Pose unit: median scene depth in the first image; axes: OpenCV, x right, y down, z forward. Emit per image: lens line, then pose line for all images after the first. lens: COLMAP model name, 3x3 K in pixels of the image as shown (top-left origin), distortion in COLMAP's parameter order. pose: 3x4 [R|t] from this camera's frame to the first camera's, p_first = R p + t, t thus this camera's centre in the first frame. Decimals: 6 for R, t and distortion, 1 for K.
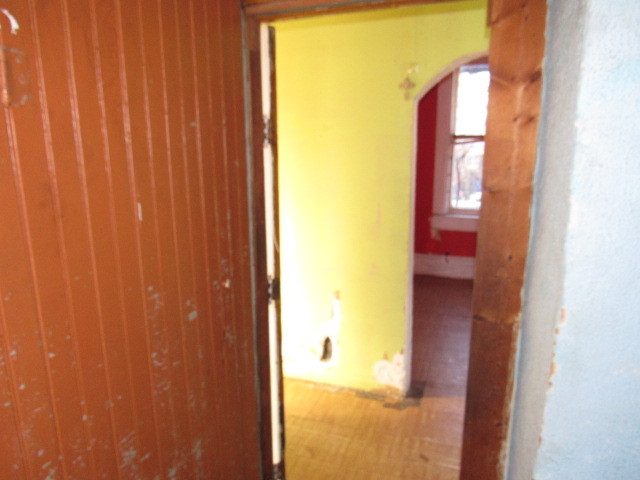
lens RADIAL K [[461.2, 0, 320.0], [0, 461.2, 240.0], [0, 0, 1]] dist [-0.020367, 0.002568]
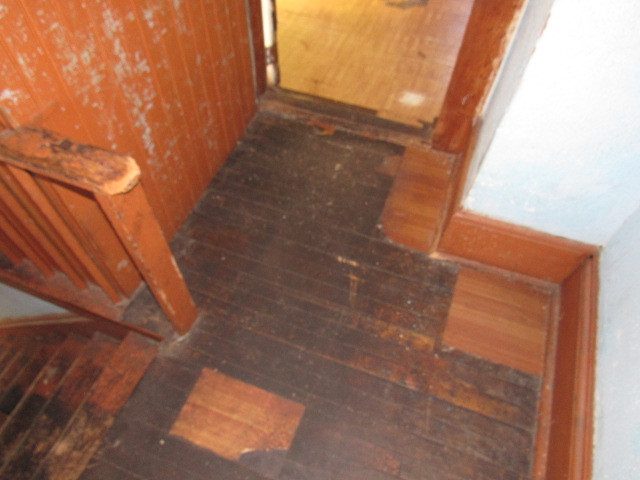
lens RADIAL K [[461.2, 0, 320.0], [0, 461.2, 240.0], [0, 0, 1]] dist [-0.020367, 0.002568]
pose [[0.999352, 0.031990, 0.016510, 0.007297], [-0.034711, 0.734676, 0.677529, 0.098567], [0.009544, -0.677663, 0.735310, 0.017720]]
